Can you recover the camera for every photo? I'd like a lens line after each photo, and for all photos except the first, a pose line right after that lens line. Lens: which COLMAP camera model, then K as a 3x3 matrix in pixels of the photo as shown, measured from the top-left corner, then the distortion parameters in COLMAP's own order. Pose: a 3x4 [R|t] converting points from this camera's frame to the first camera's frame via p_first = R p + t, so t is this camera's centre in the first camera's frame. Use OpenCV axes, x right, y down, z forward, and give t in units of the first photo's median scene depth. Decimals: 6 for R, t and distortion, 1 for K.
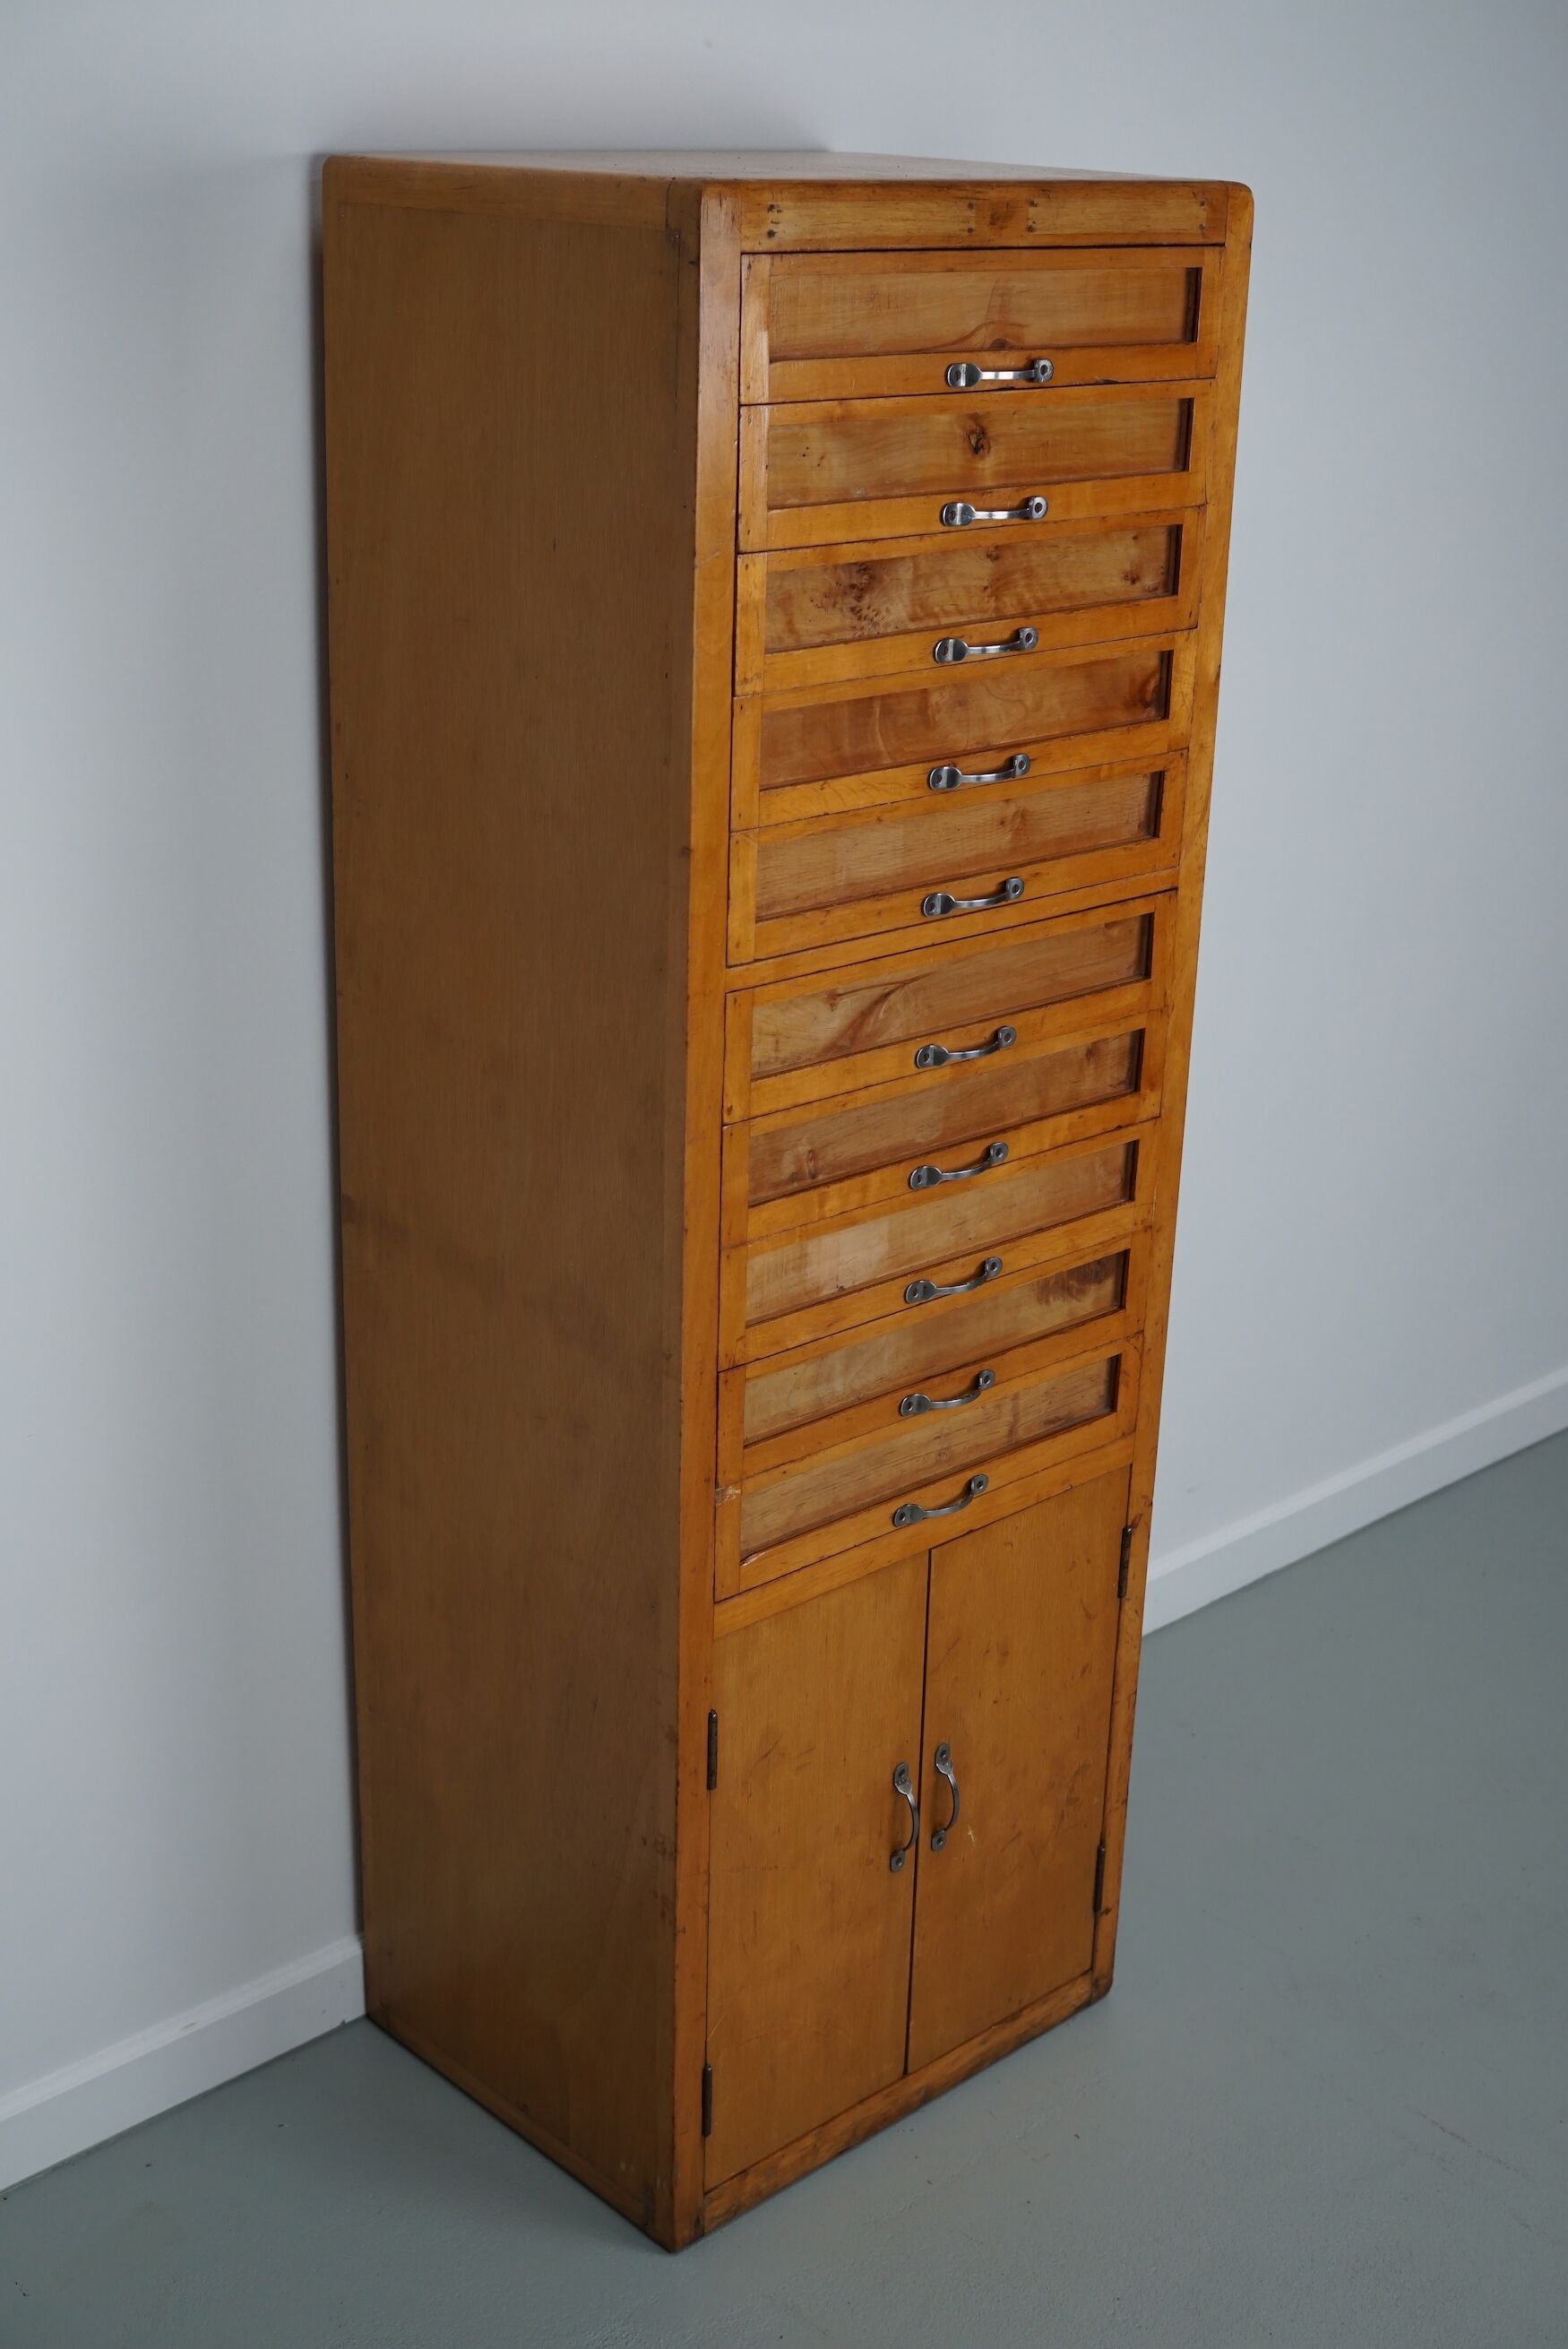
lens RADIAL K [[3012.3, 0, 797.9], [0, 3012.3, 1190.3], [0, 0, 1]] dist [-0.091553, 0.000000]
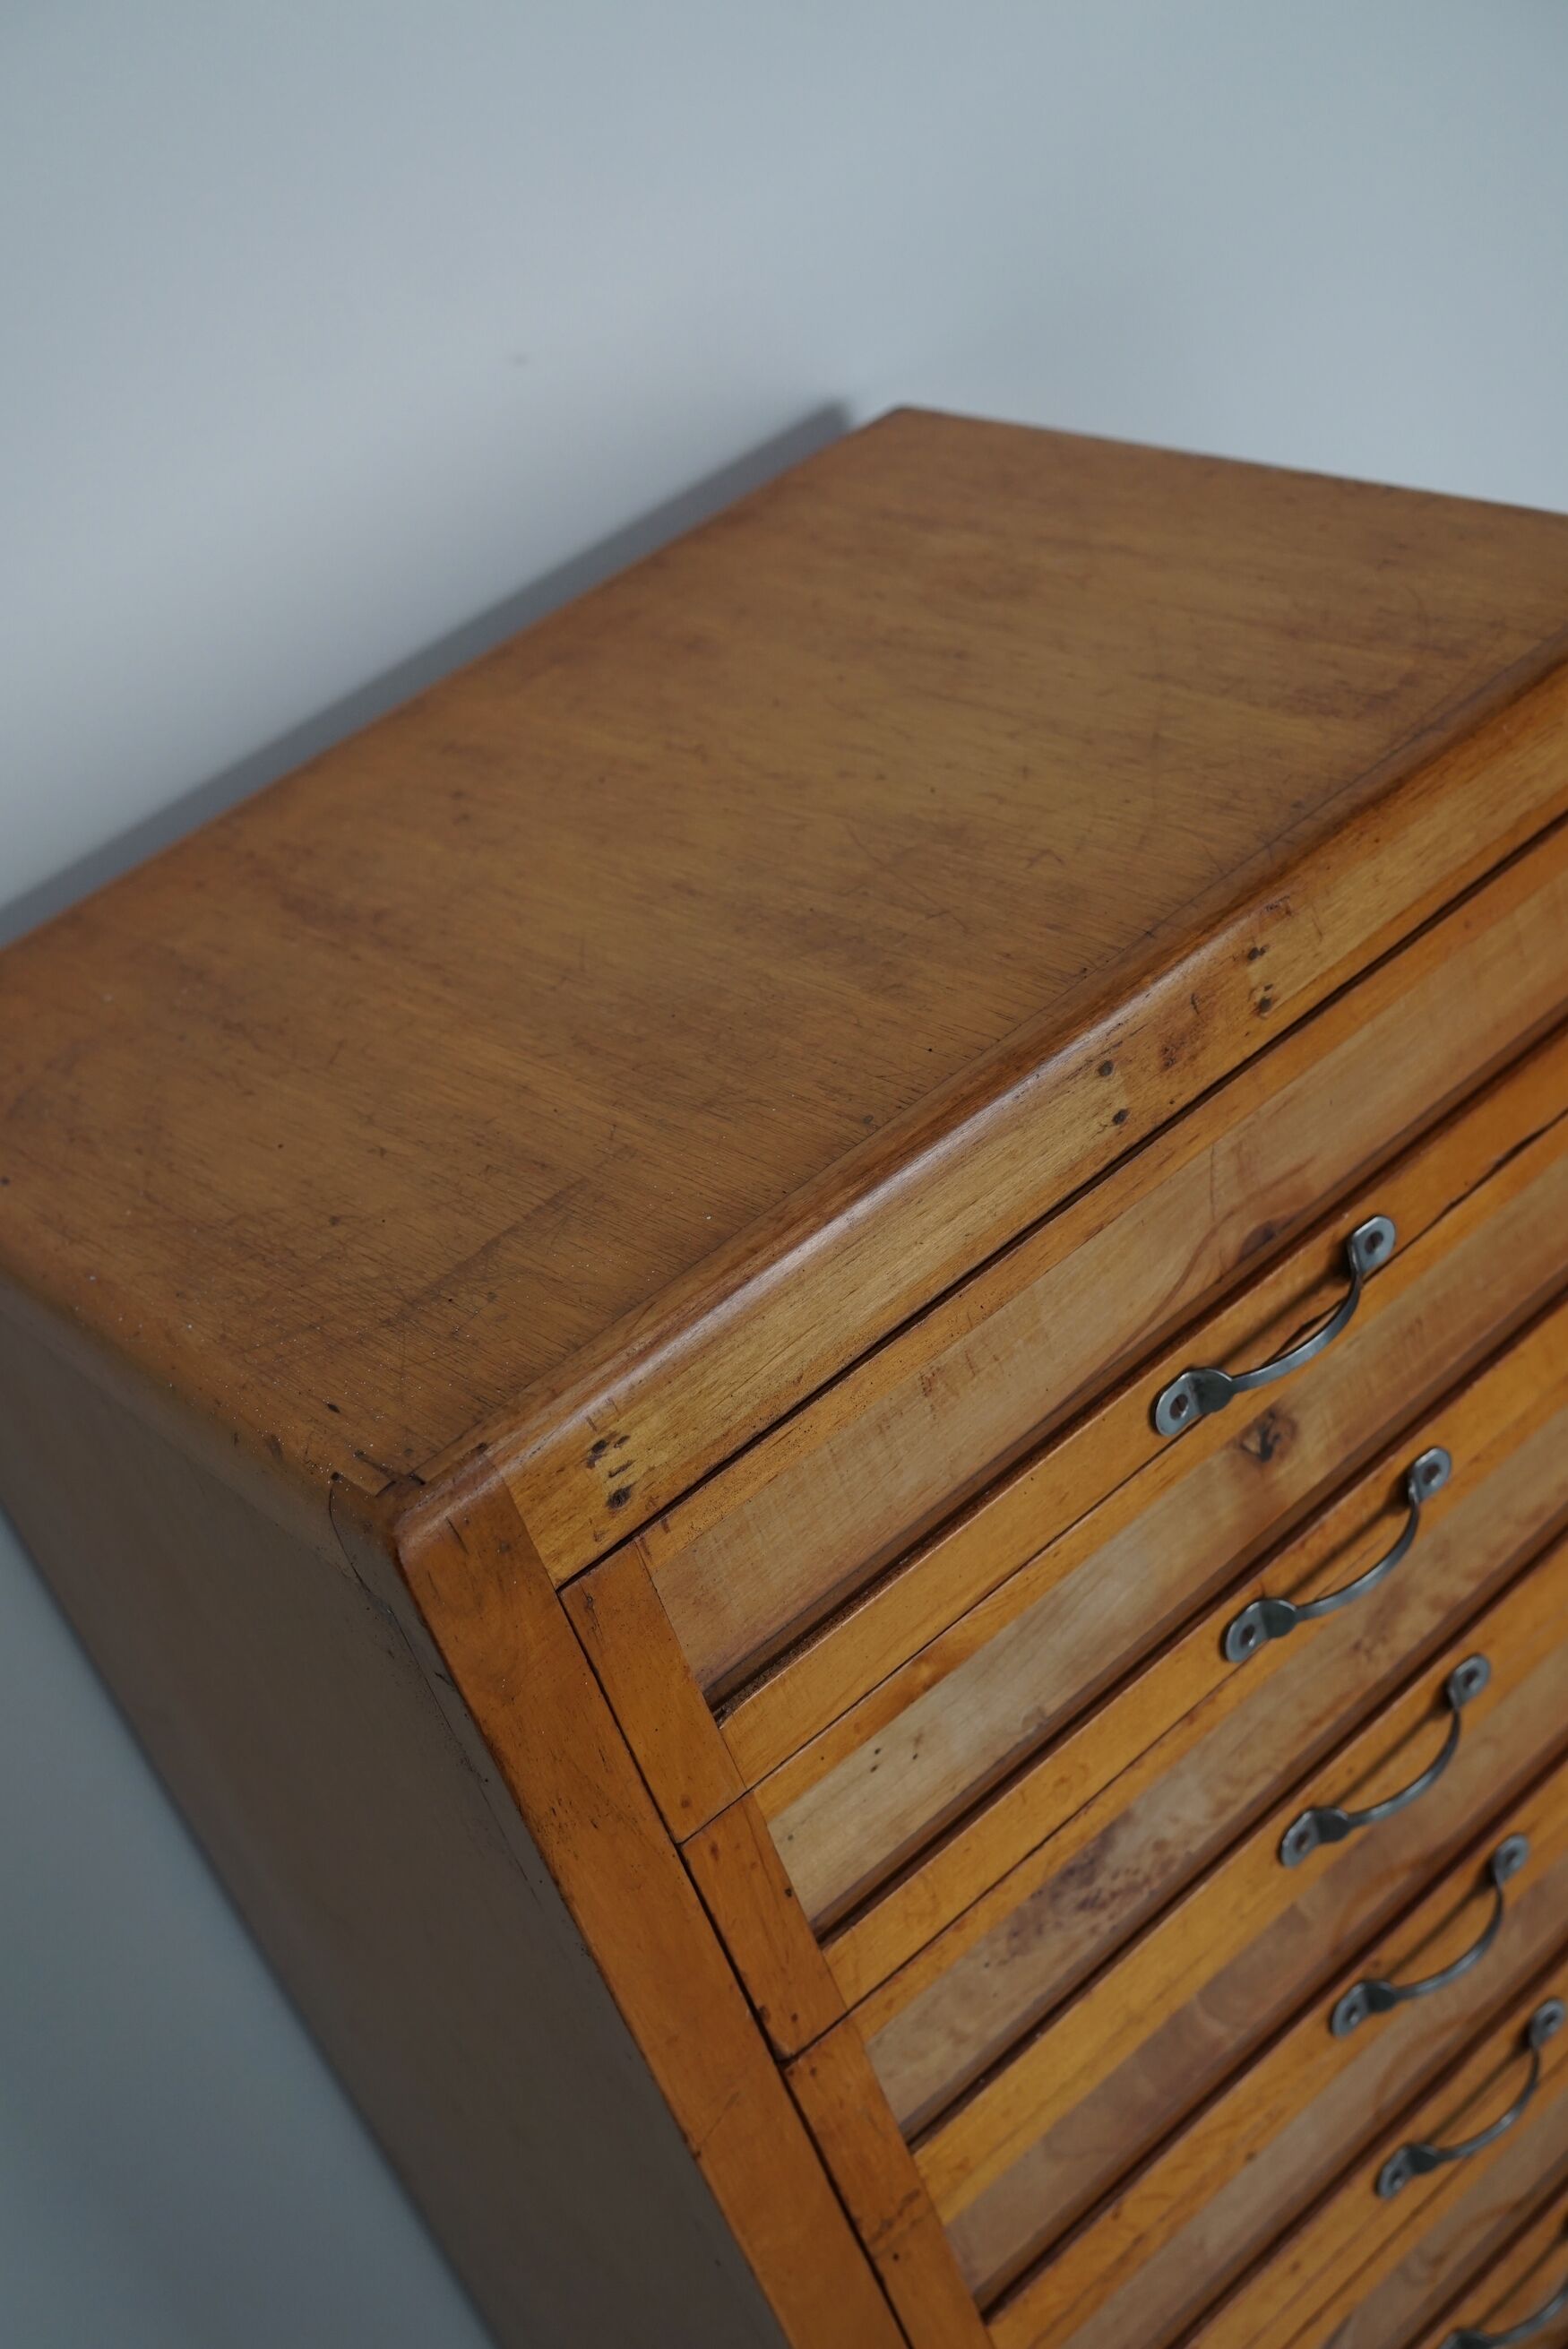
lens RADIAL K [[3012.3, 0, 805.6], [0, 3012.3, 1190.4], [0, 0, 1]] dist [-0.091553, 0.000000]
pose [[0.949185, -0.230521, -0.214262, 0.091338], [0.275834, 0.937152, 0.213683, -0.365833], [0.151538, -0.261926, 0.953116, 0.532213]]
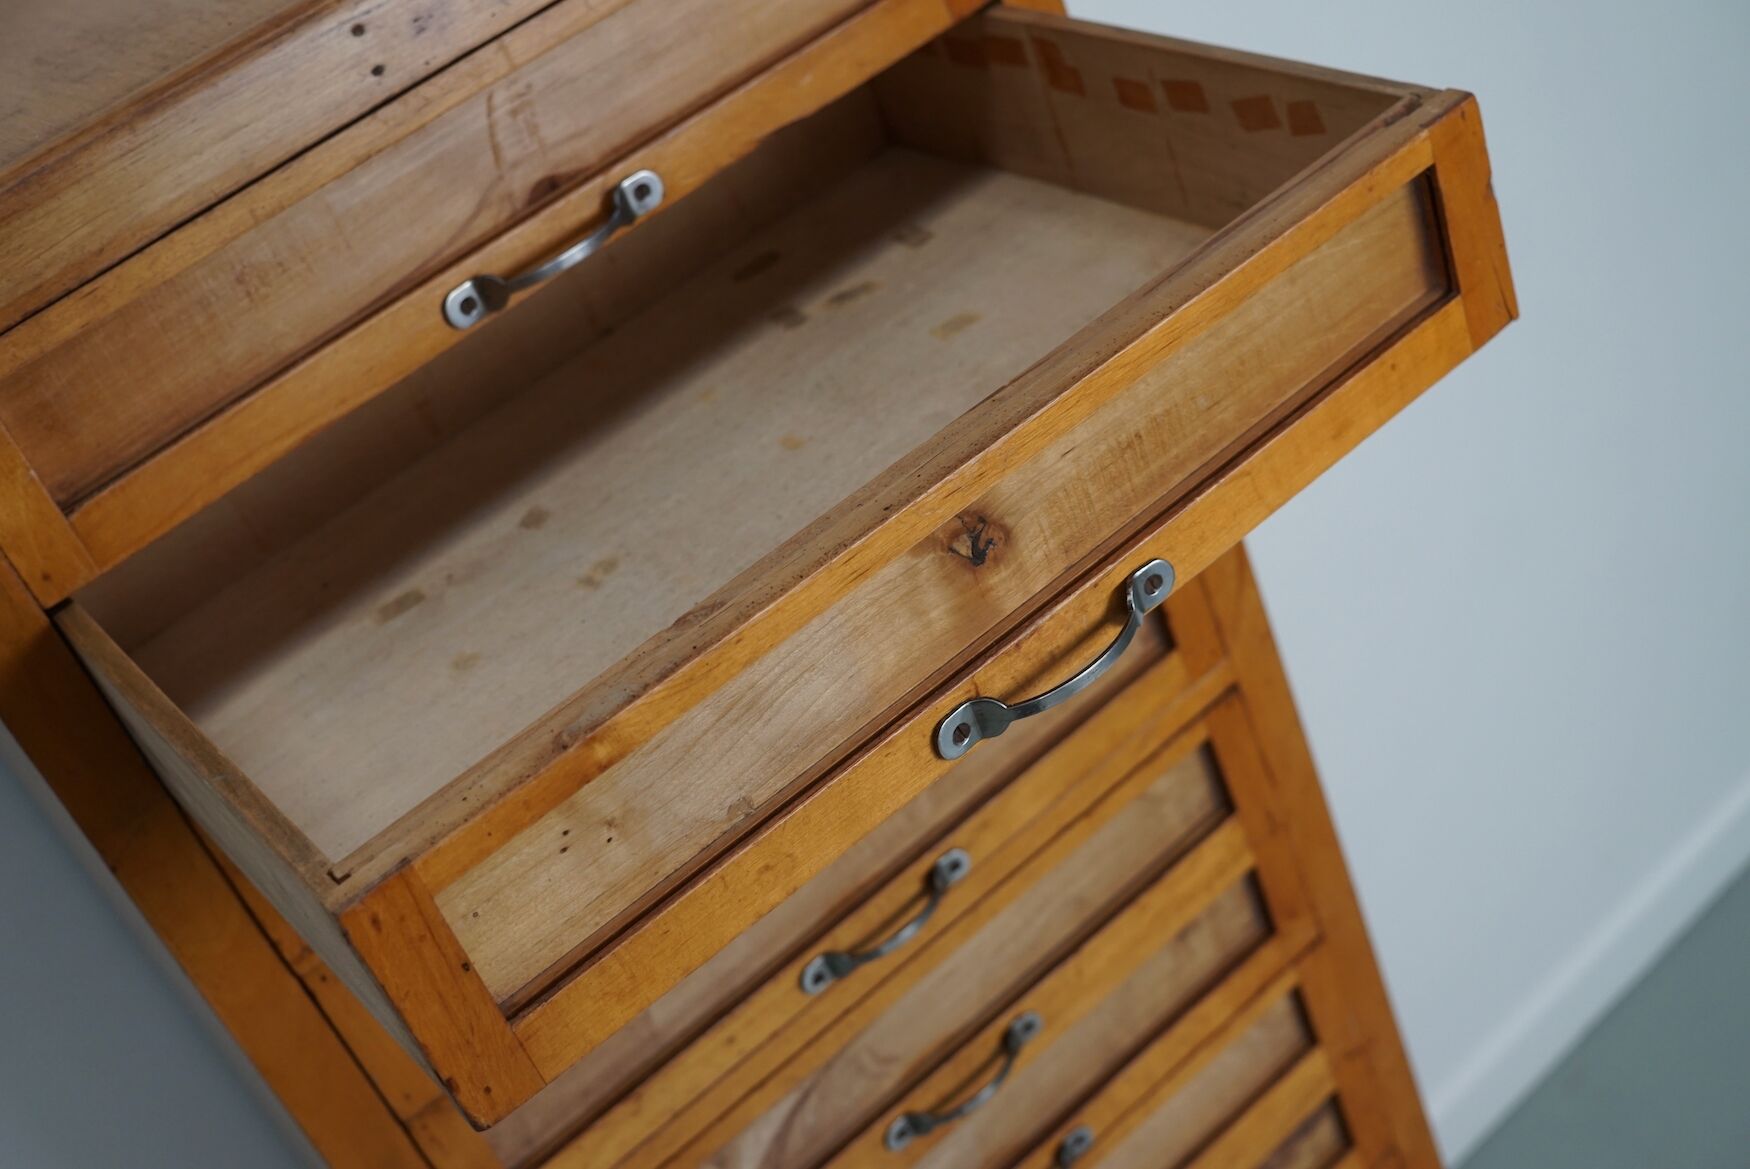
lens RADIAL K [[2244.4, 0, 872.9], [0, 2244.4, 652.1], [0, 0, 1]] dist [-0.091553, 0.000000]
pose [[0.936715, -0.223875, -0.269154, 0.123198], [0.292820, 0.922404, 0.251846, -0.299559], [0.191887, -0.314722, 0.929586, 0.620597]]
